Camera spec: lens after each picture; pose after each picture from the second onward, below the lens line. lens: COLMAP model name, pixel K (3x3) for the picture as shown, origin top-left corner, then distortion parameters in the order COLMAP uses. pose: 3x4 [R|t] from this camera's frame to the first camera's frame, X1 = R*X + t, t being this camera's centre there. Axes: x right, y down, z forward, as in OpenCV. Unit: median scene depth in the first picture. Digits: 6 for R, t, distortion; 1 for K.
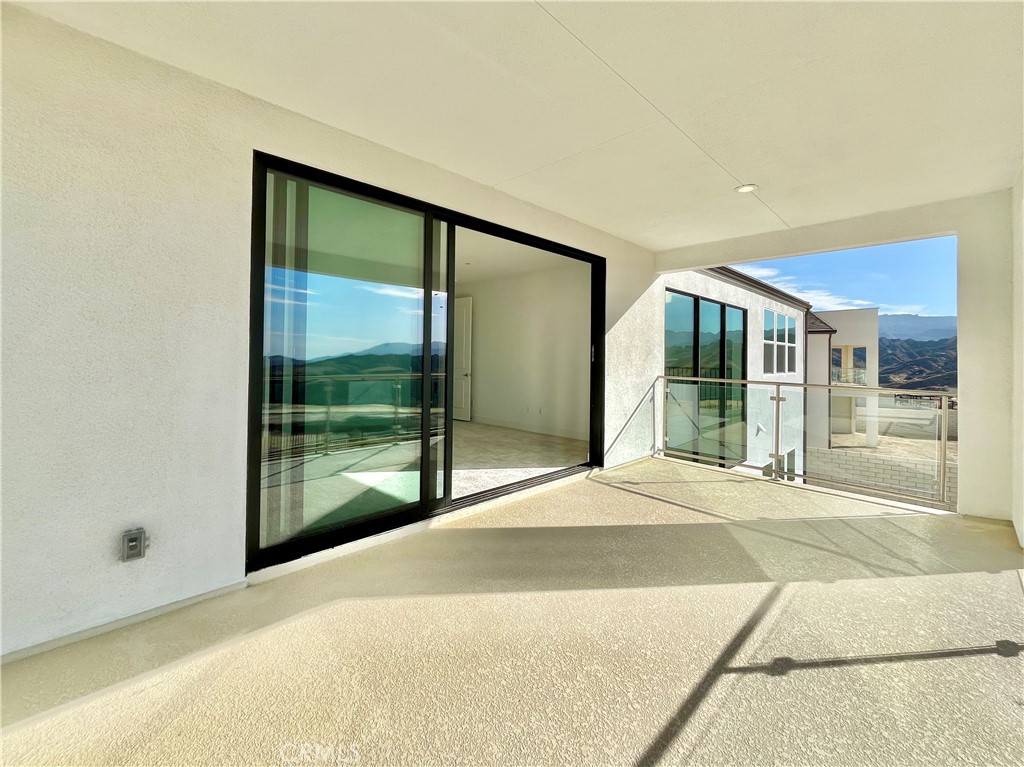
lens RADIAL K [[437.6, 0, 512.0], [0, 437.6, 383.5], [0, 0, 1]] dist [-0.002060, -0.000230]
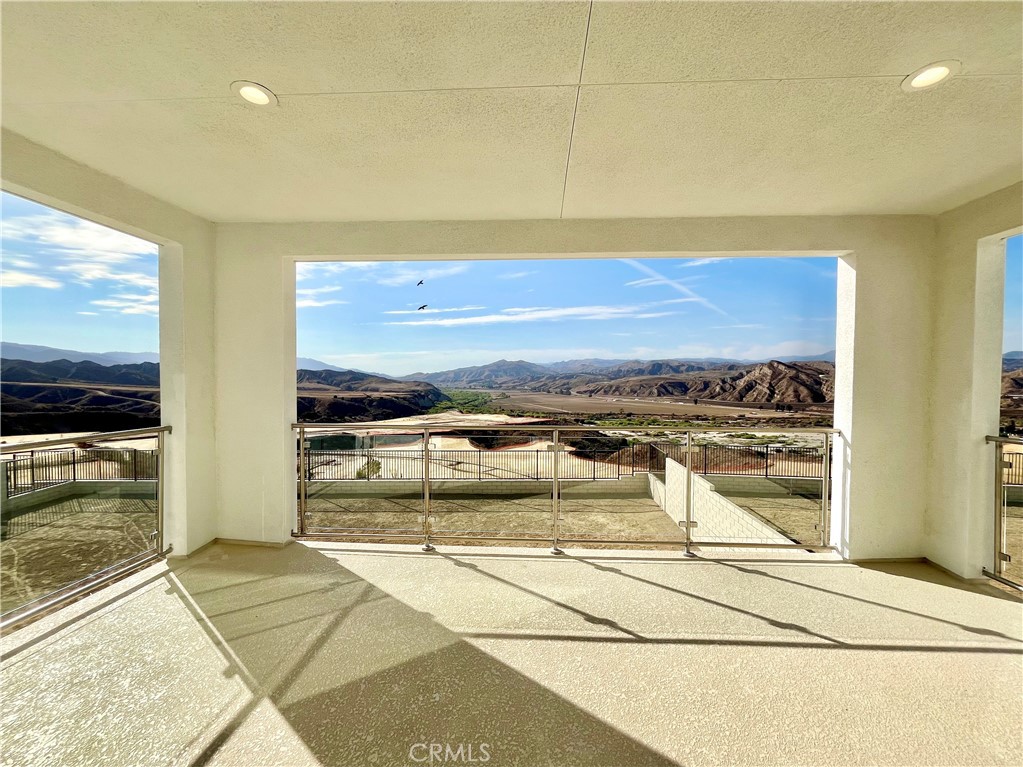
lens RADIAL K [[415.1, 0, 513.3], [0, 415.1, 379.3], [0, 0, 1]] dist [-0.000641, -0.000043]
pose [[-0.666994, -0.029228, 0.744489, -0.123600], [0.026678, 0.997653, 0.063068, -0.161252], [-0.744585, 0.061927, -0.664649, 1.527158]]
